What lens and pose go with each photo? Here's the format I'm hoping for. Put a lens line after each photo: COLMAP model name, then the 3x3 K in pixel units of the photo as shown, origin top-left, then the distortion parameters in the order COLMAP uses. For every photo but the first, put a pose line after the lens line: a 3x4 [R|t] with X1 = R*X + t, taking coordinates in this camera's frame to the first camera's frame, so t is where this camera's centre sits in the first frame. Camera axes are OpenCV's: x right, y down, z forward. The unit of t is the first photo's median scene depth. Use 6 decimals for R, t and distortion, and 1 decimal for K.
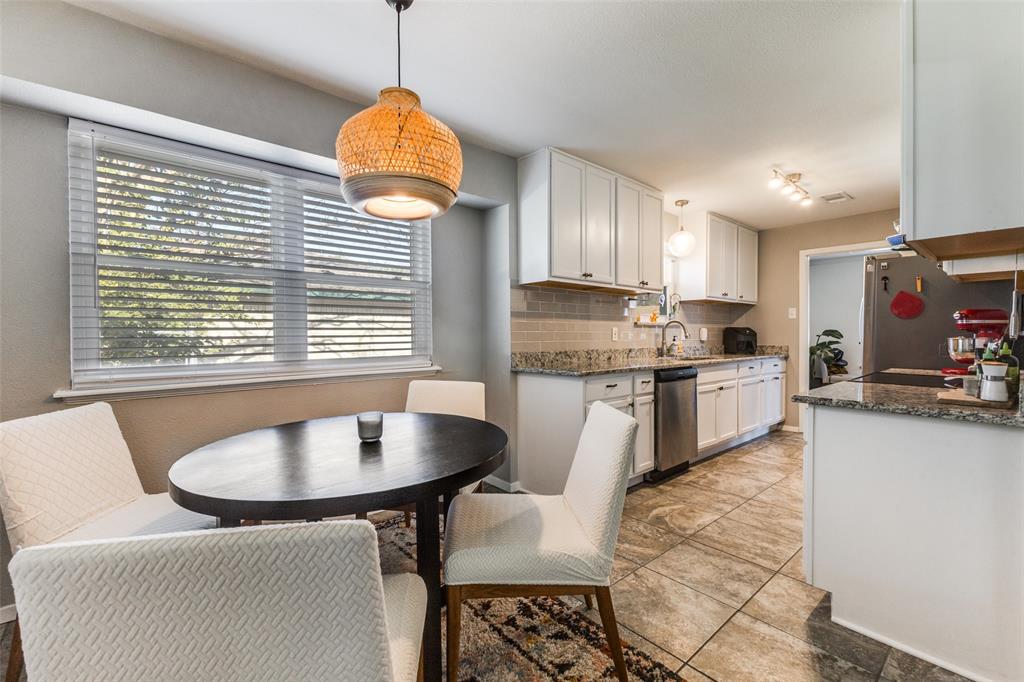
lens RADIAL K [[440.7, 0, 512.7], [0, 440.7, 338.2], [0, 0, 1]] dist [0.013411, 0.000281]
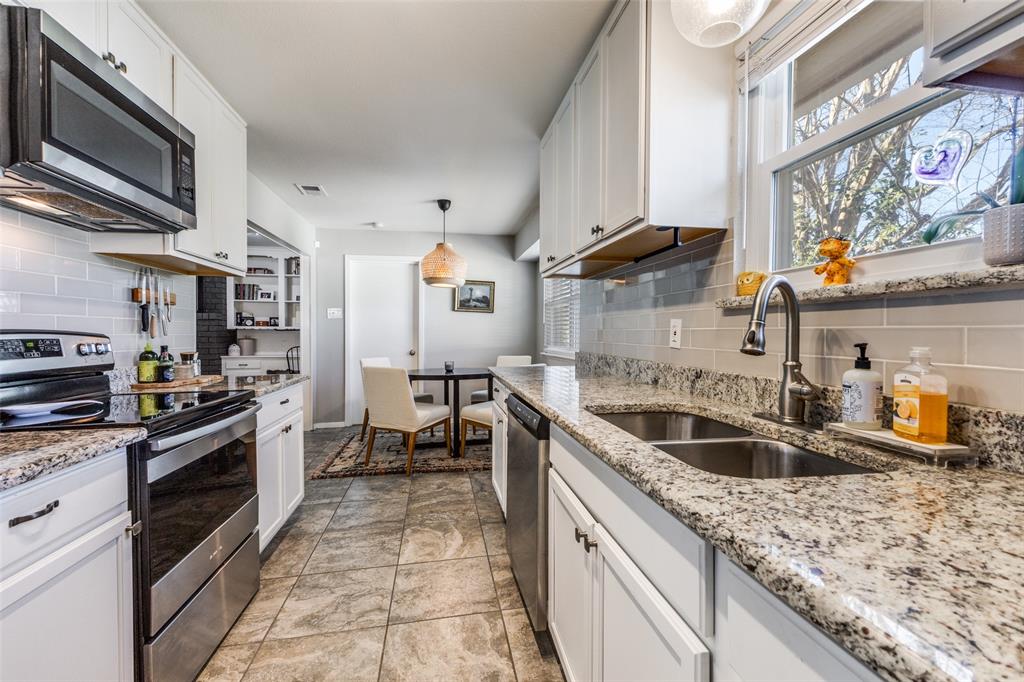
lens RADIAL K [[440.7, 0, 514.9], [0, 440.7, 340.2], [0, 0, 1]] dist [0.013411, 0.000281]
pose [[-0.523885, 0.014808, -0.851660, 0.832233], [-0.006895, 0.999742, 0.021624, -0.012884], [0.851761, 0.017201, -0.523648, 1.281258]]
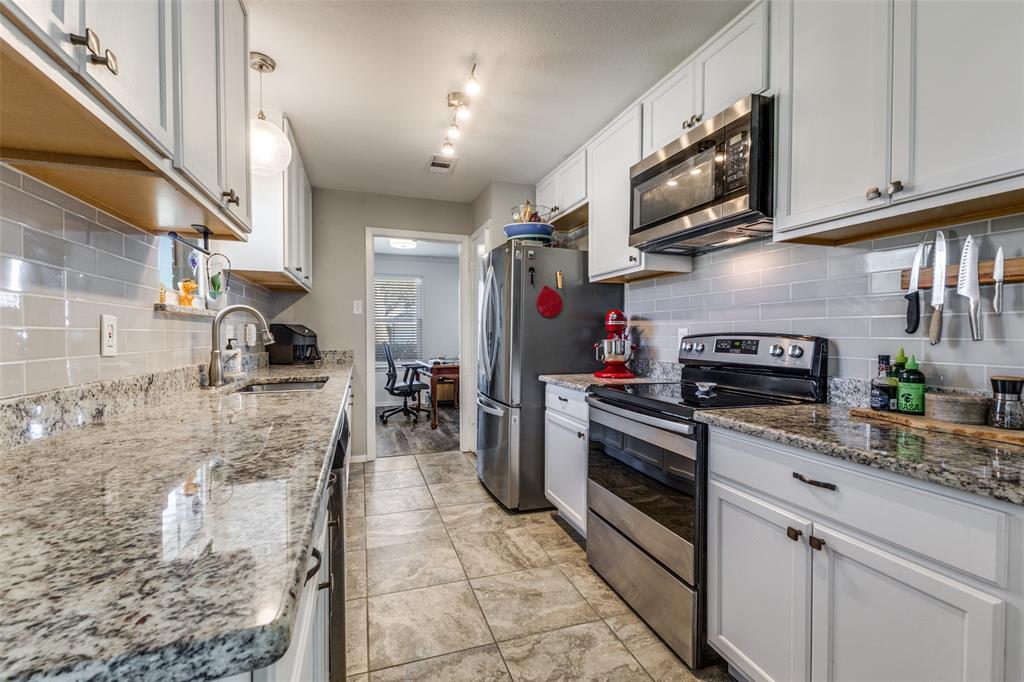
lens RADIAL K [[440.7, 0, 515.6], [0, 440.7, 338.4], [0, 0, 1]] dist [0.013411, 0.000281]
pose [[0.379158, -0.007952, 0.925298, 0.045951], [0.006605, 0.999961, 0.005887, -0.008264], [-0.925308, 0.003879, 0.379196, 0.693001]]
